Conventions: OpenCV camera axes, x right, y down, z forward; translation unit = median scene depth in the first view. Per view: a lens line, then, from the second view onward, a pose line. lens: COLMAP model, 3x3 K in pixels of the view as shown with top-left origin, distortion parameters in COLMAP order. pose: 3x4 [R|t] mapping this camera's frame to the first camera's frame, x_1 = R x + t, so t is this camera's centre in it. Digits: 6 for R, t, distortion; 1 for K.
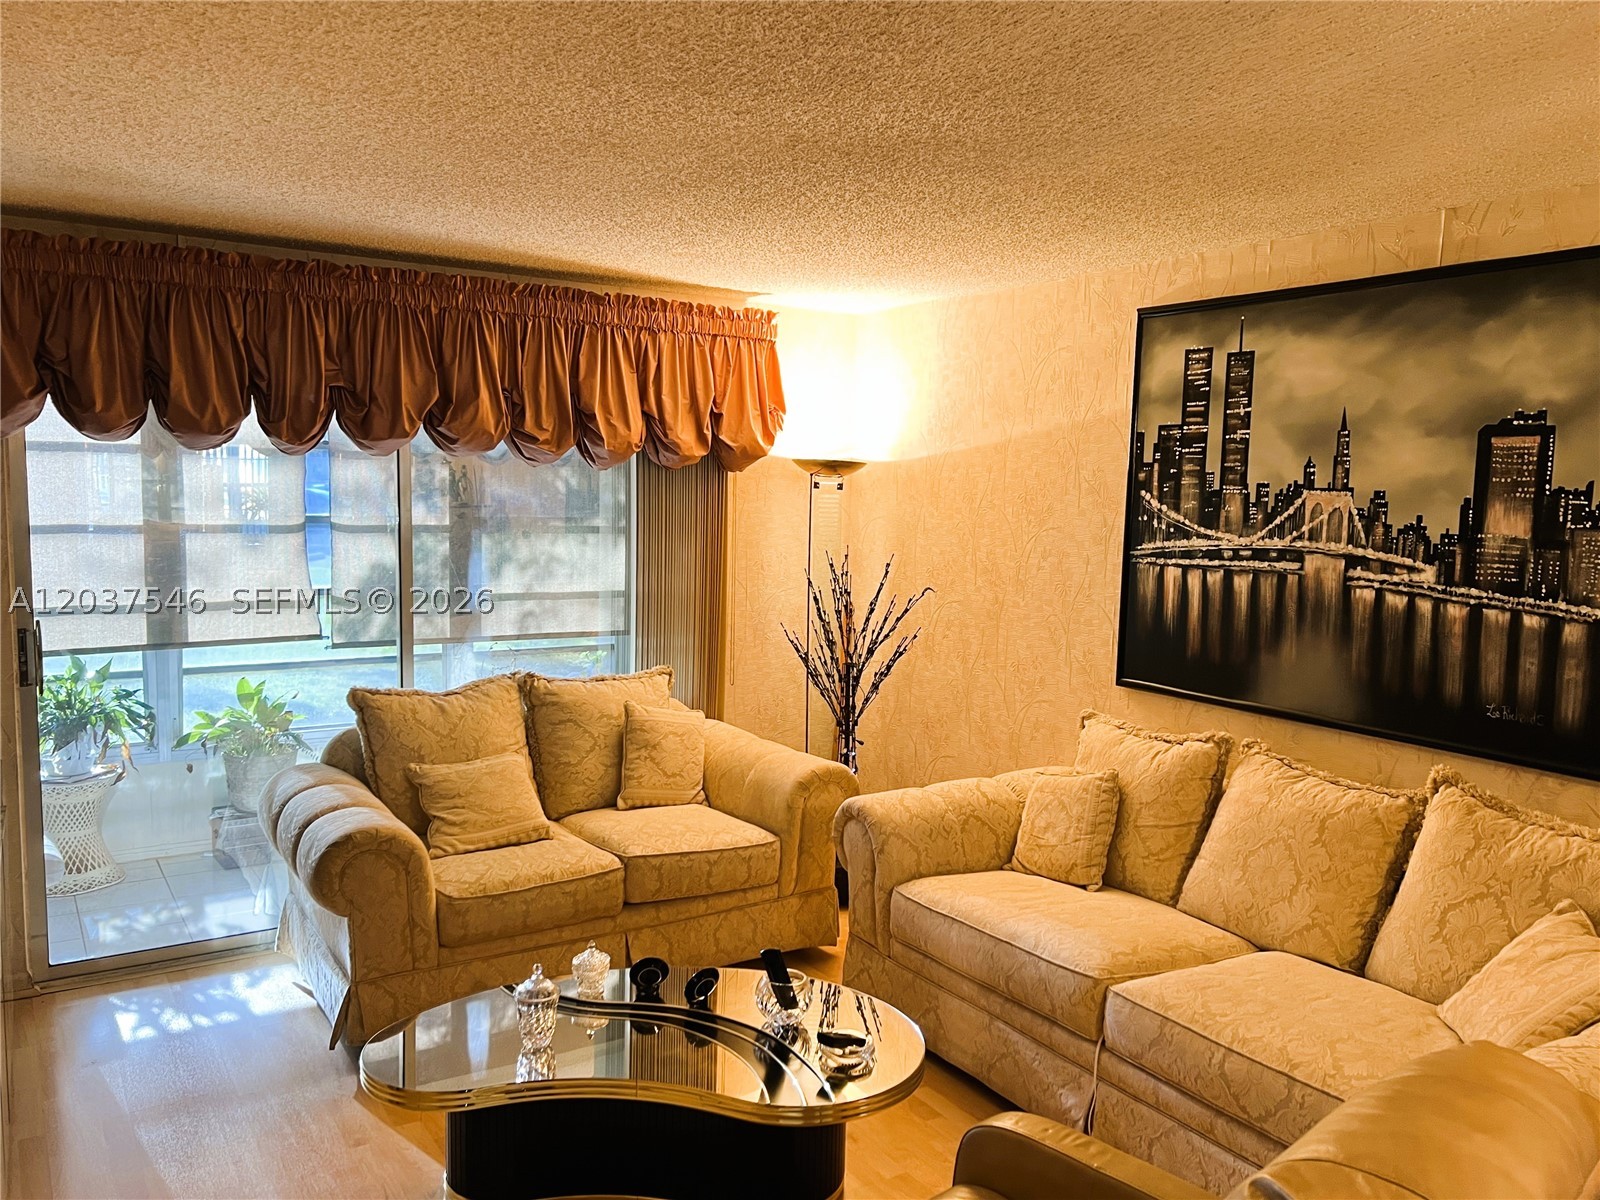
lens RADIAL K [[1226.3, 0, 801.9], [0, 1226.3, 606.9], [0, 0, 1]] dist [0.070786, -0.083387]
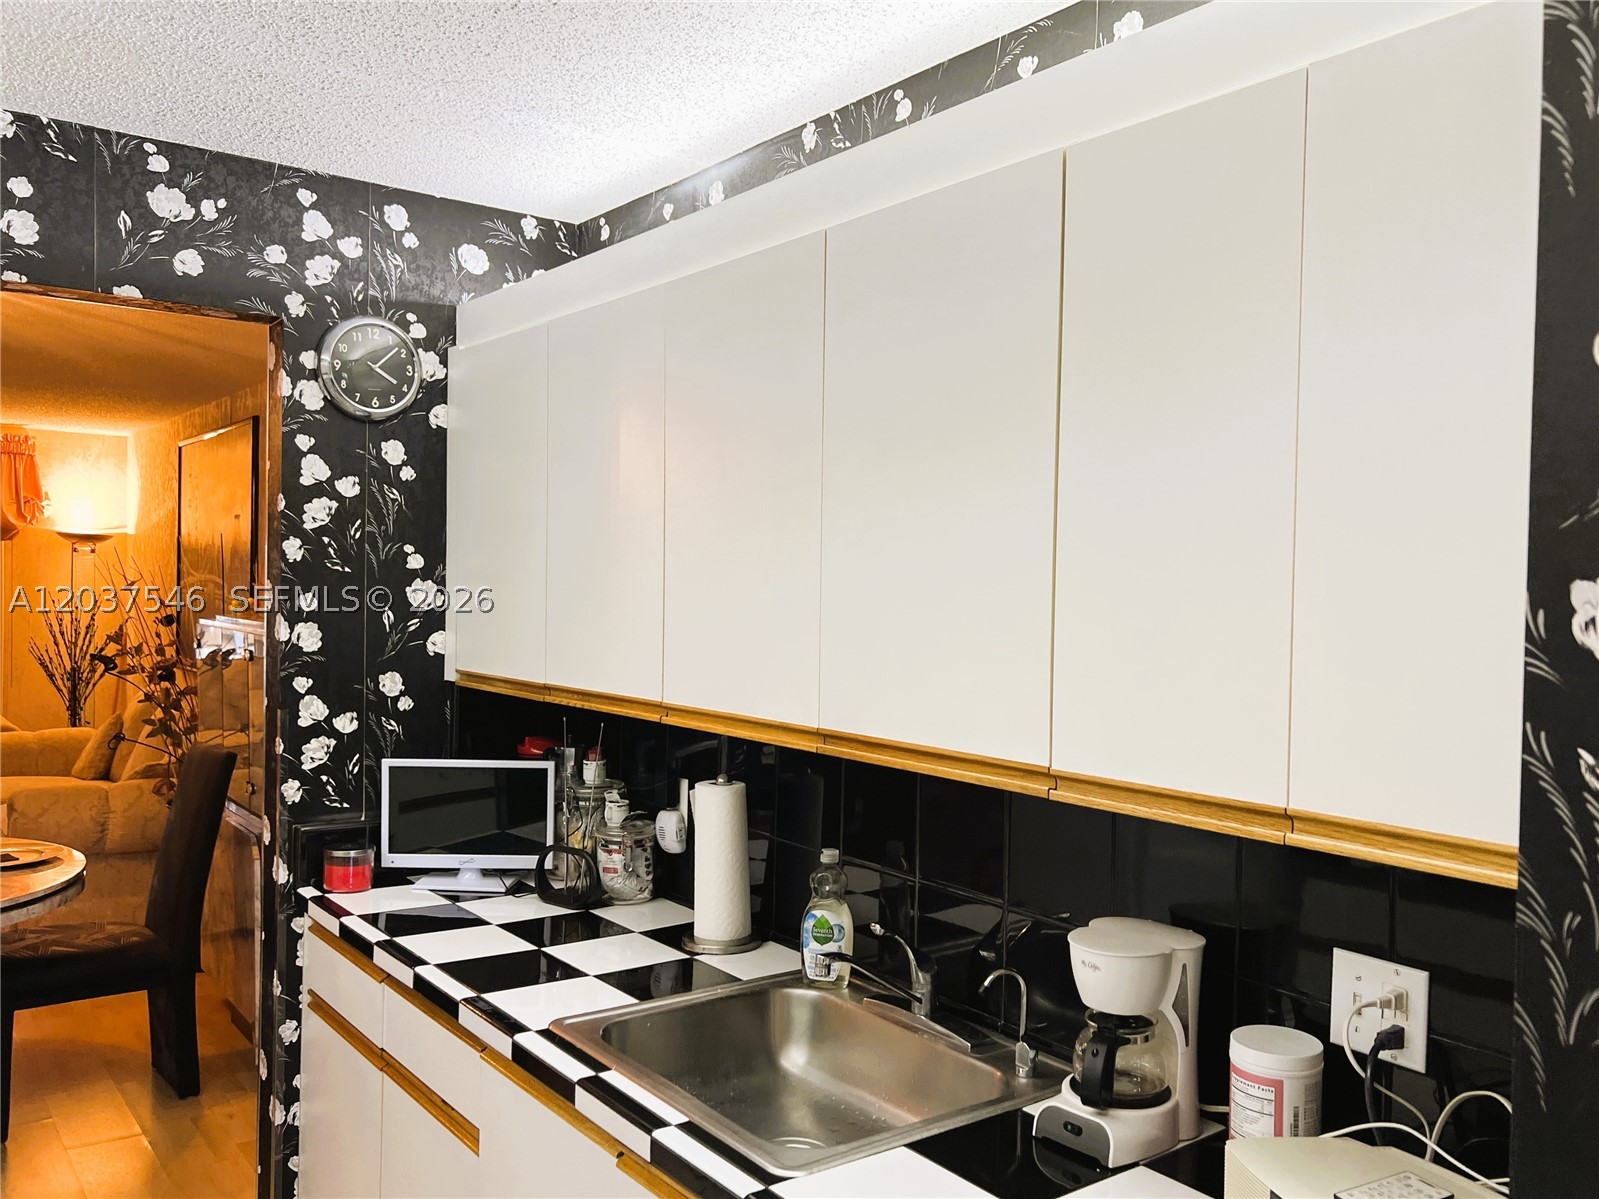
lens RADIAL K [[1295.7, 0, 803.7], [0, 1295.7, 616.3], [0, 0, 1]] dist [0.036134, -0.020378]
pose [[0.996865, -0.001886, 0.079093, 1.083187], [0.007460, 0.997502, -0.070244, 0.137822], [-0.078763, 0.070614, 0.994389, -0.895112]]
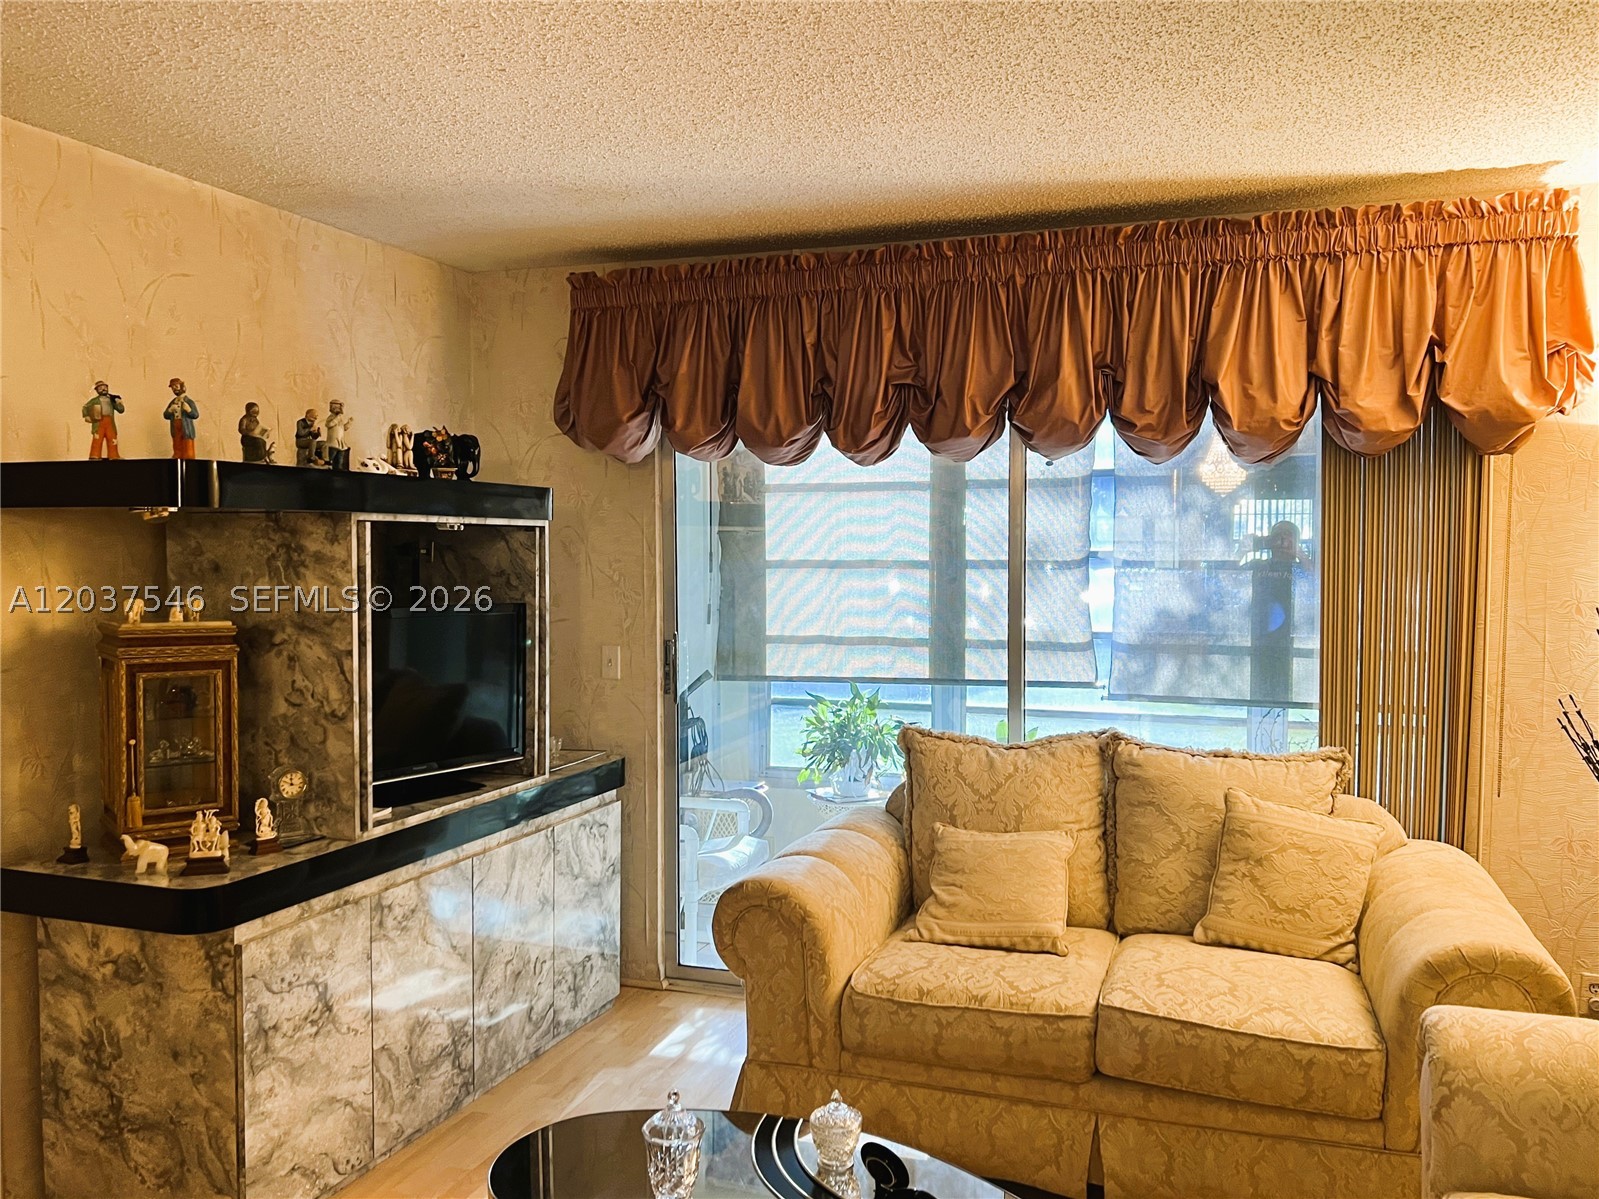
lens RADIAL K [[1260.8, 0, 802.5], [0, 1260.8, 611.9], [0, 0, 1]] dist [0.074740, -0.119722]
pose [[0.621527, 0.022228, -0.783077, 0.328714], [-0.066027, 0.997527, -0.024090, 0.012895], [0.780605, 0.066677, 0.621458, 0.440898]]
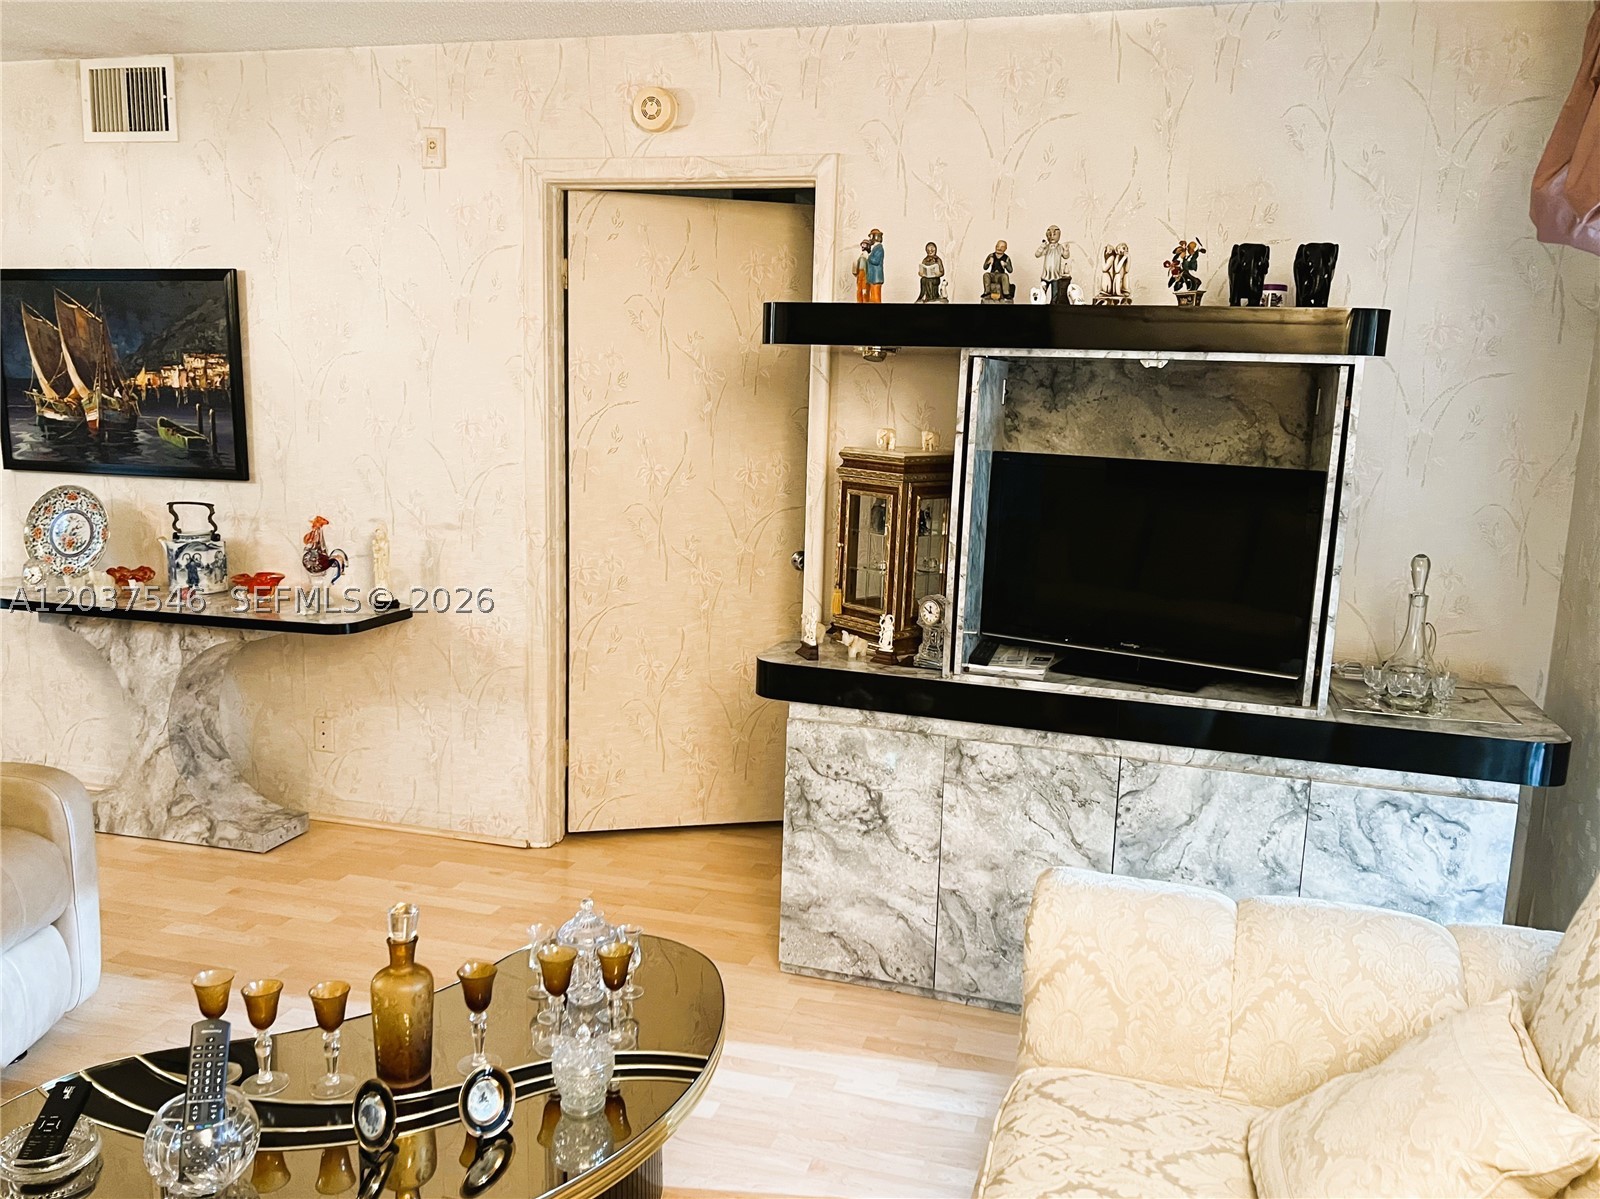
lens RADIAL K [[1261.5, 0, 803.0], [0, 1261.5, 611.9], [0, 0, 1]] dist [0.074740, -0.119722]
pose [[-0.749029, 0.063749, -0.659463, 0.123270], [-0.113268, 0.968385, 0.222264, -0.054398], [0.652783, 0.241178, -0.718128, 1.241554]]
